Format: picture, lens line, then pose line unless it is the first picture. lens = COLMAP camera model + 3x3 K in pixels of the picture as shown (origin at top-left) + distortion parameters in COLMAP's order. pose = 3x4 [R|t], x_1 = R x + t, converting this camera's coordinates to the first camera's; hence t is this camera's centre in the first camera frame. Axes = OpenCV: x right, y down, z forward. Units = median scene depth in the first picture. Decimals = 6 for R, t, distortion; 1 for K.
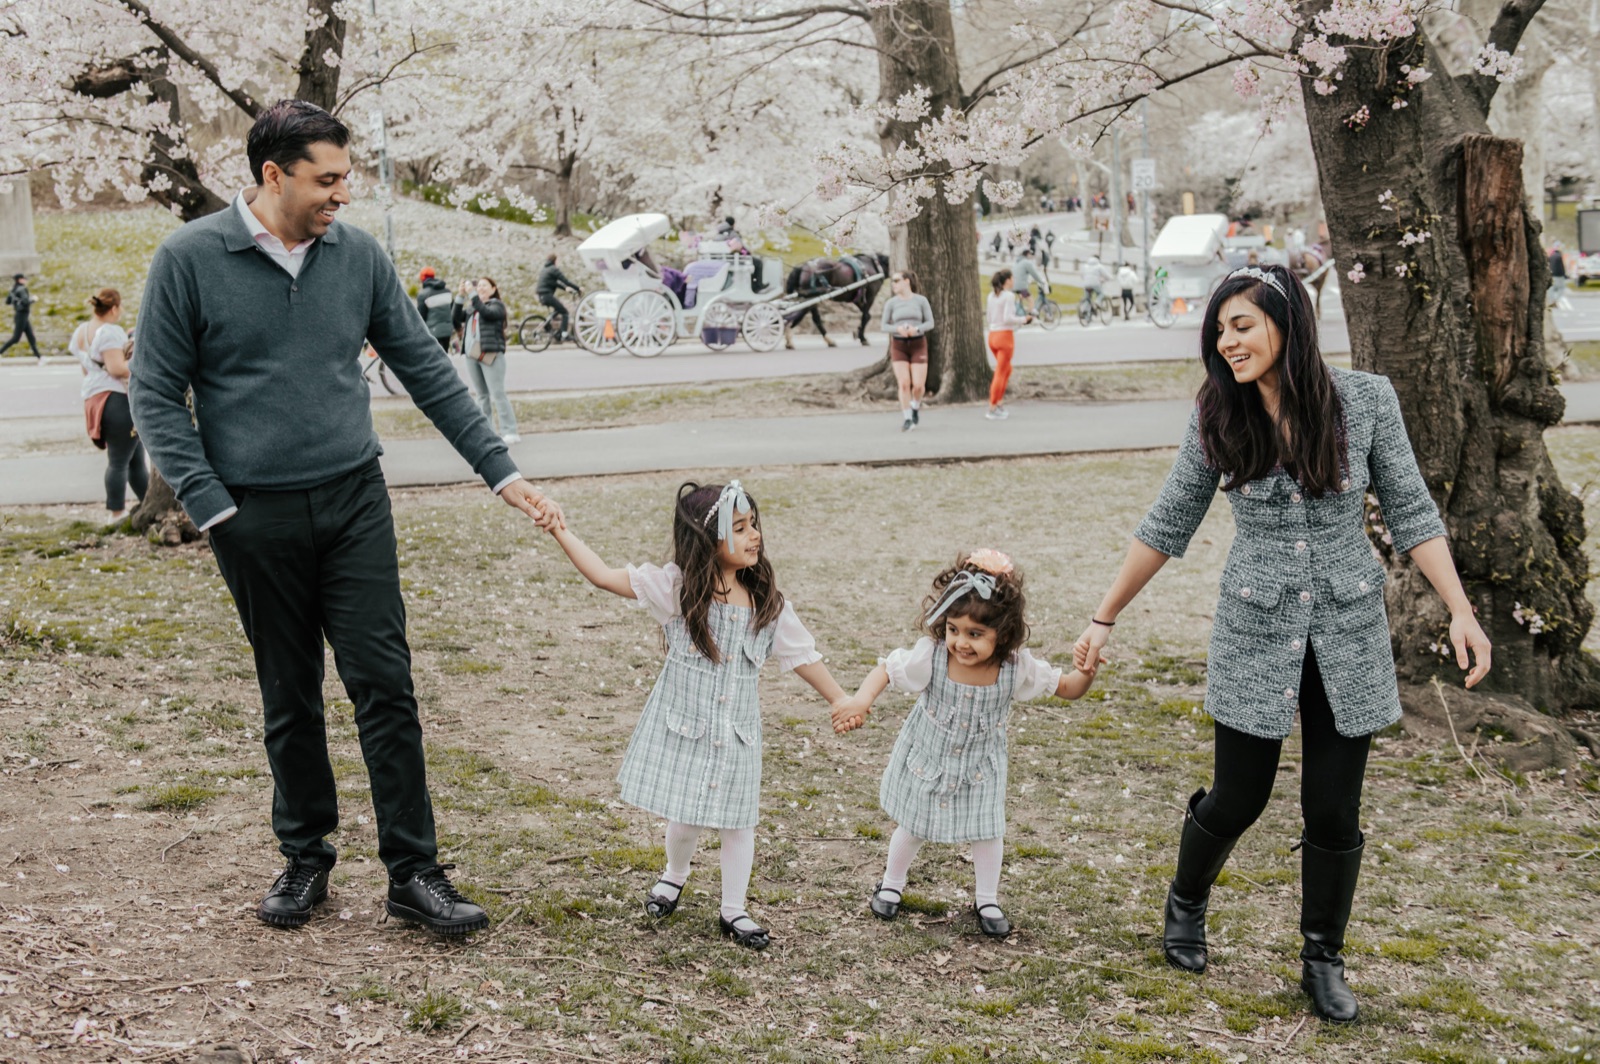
lens RADIAL K [[1744.3, 0, 797.1], [0, 1744.3, 532.8], [0, 0, 1]] dist [0.067381, 0.000000]
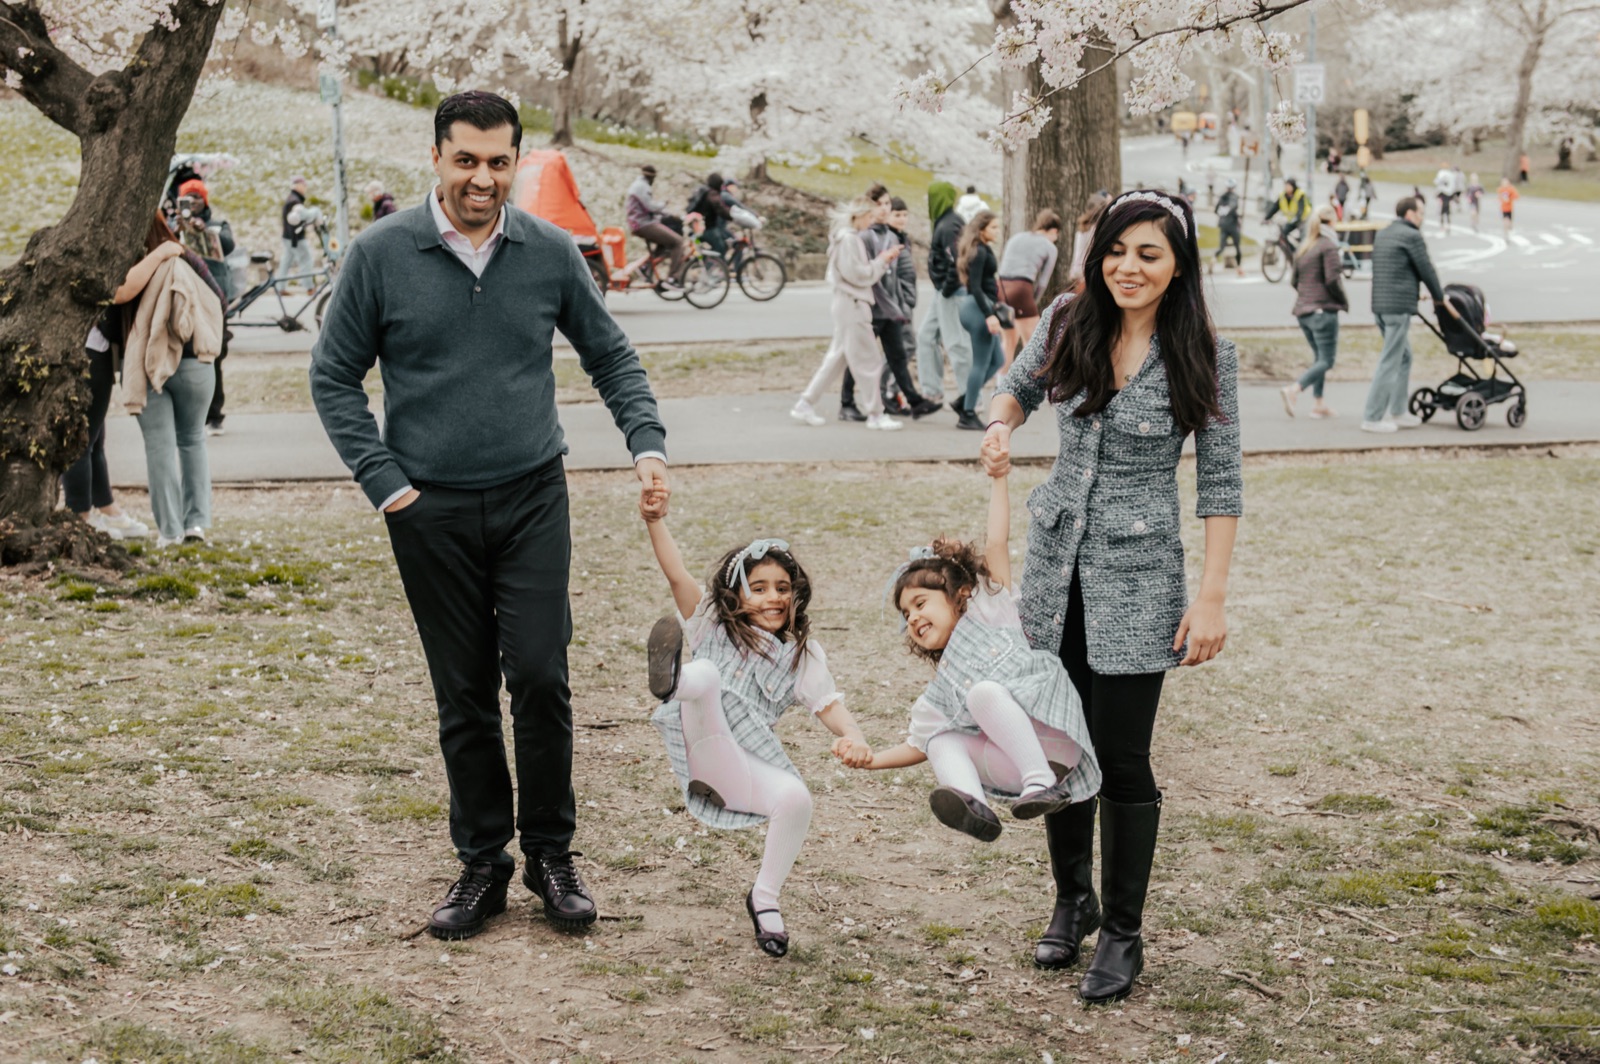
lens RADIAL K [[2163.1, 0, 803.0], [0, 2163.1, 530.2], [0, 0, 1]] dist [0.074197, 0.000000]
pose [[0.999507, 0.026511, -0.016847, -0.016059], [-0.026465, 0.999645, 0.002916, -0.011932], [0.016918, -0.002468, 0.999854, 0.100207]]
